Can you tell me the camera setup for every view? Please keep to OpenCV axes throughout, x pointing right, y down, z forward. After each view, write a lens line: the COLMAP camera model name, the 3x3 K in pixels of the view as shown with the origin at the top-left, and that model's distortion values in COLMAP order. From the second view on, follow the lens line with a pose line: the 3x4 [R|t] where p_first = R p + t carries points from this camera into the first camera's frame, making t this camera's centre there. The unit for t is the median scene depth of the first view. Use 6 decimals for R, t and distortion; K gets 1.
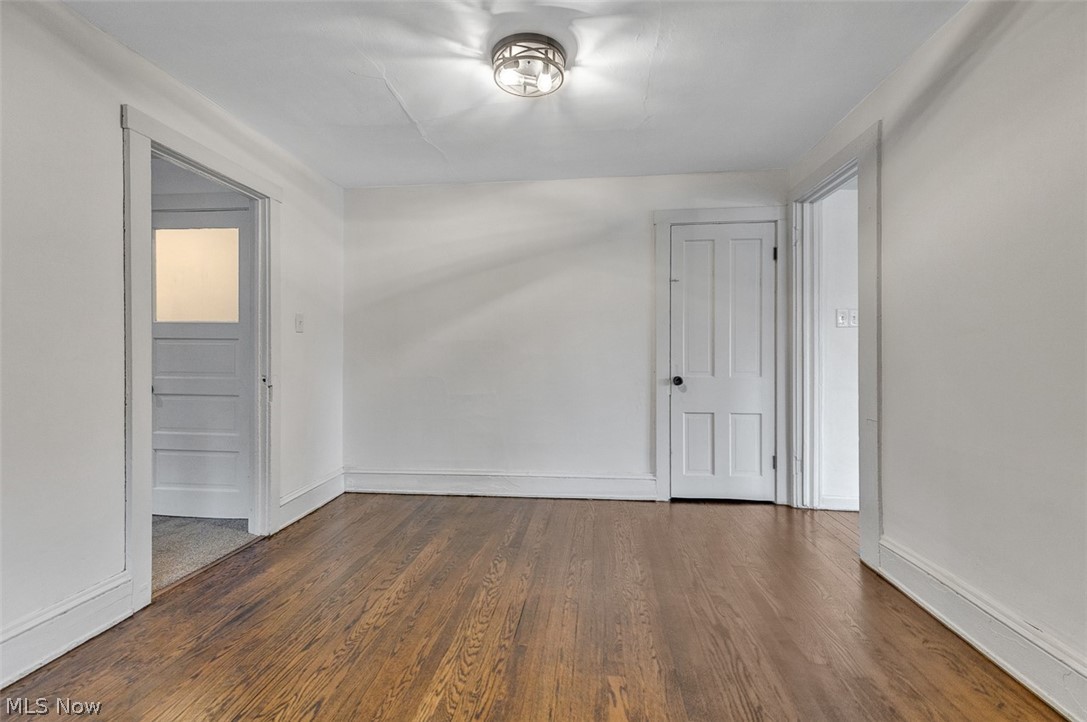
lens RADIAL K [[509.1, 0, 543.5], [0, 509.1, 361.0], [0, 0, 1]] dist [0.012966, -0.000860]
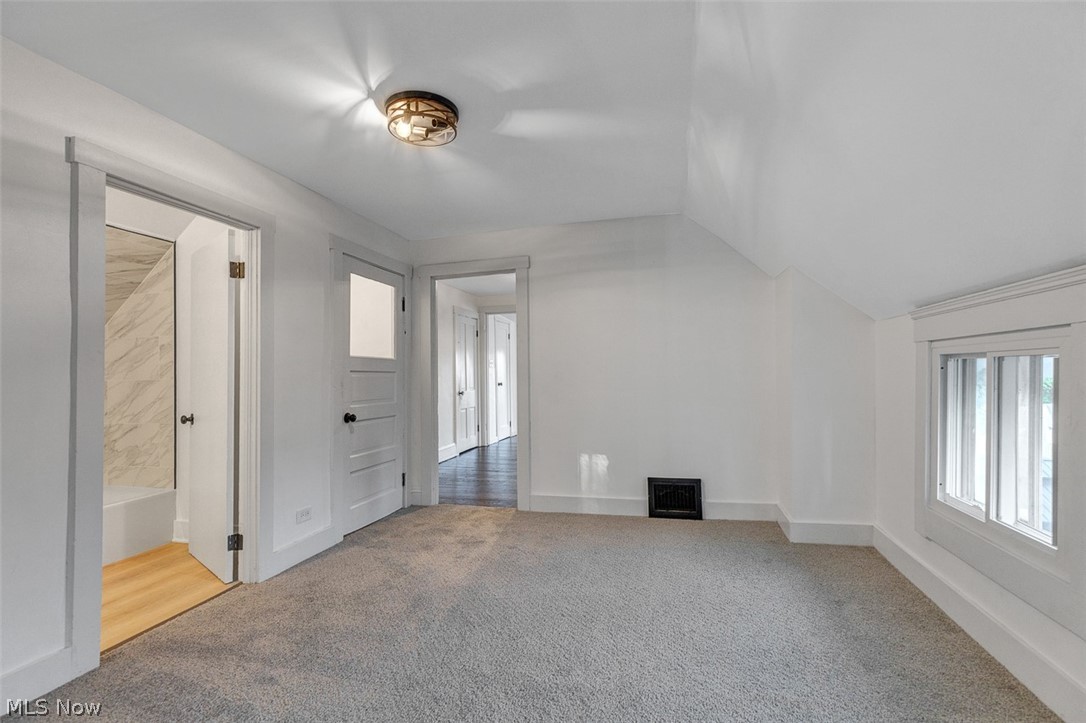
lens RADIAL K [[508.7, 0, 543.0], [0, 508.7, 361.5], [0, 0, 1]] dist [0.012966, -0.000860]
pose [[0.139353, 0.024134, 0.989949, -1.787620], [0.015262, 0.999532, -0.026516, -0.028678], [-0.990125, 0.018804, 0.138919, 0.438919]]
